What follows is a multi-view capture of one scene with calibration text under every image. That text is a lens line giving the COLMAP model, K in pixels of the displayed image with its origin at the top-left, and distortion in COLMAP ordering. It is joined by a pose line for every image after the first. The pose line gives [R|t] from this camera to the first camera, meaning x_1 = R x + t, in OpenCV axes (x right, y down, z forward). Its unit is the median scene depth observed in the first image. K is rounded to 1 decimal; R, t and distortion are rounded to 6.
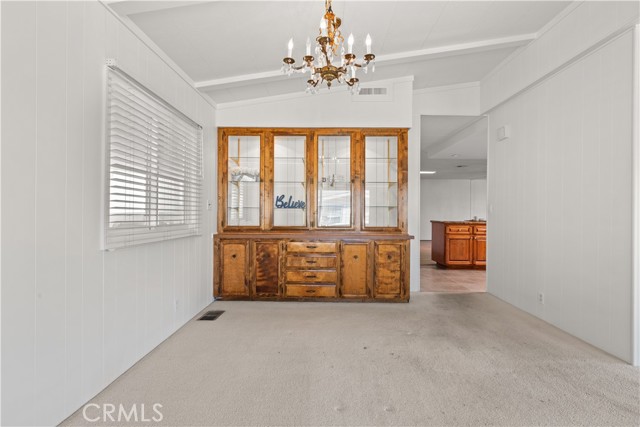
lens RADIAL K [[284.9, 0, 320.0], [0, 284.9, 213.5], [0, 0, 1]] dist [0.000823, 0.000104]
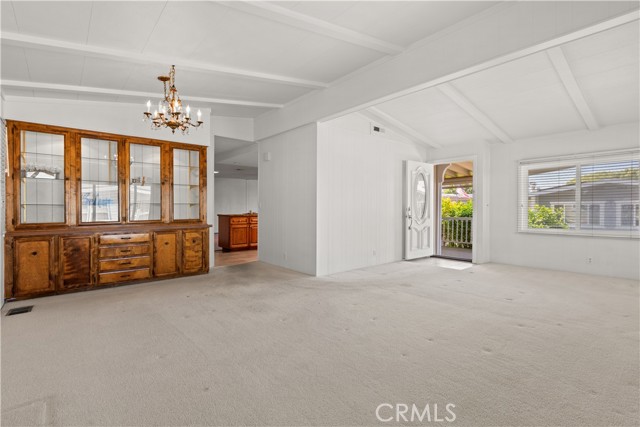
lens RADIAL K [[295.9, 0, 320.6], [0, 295.9, 196.8], [0, 0, 1]] dist [0.001221, 0.000191]
pose [[0.740803, 0.016166, 0.671528, -0.250991], [0.010317, 0.999319, -0.035438, -0.001533], [-0.671644, 0.033181, 0.740131, -0.435406]]
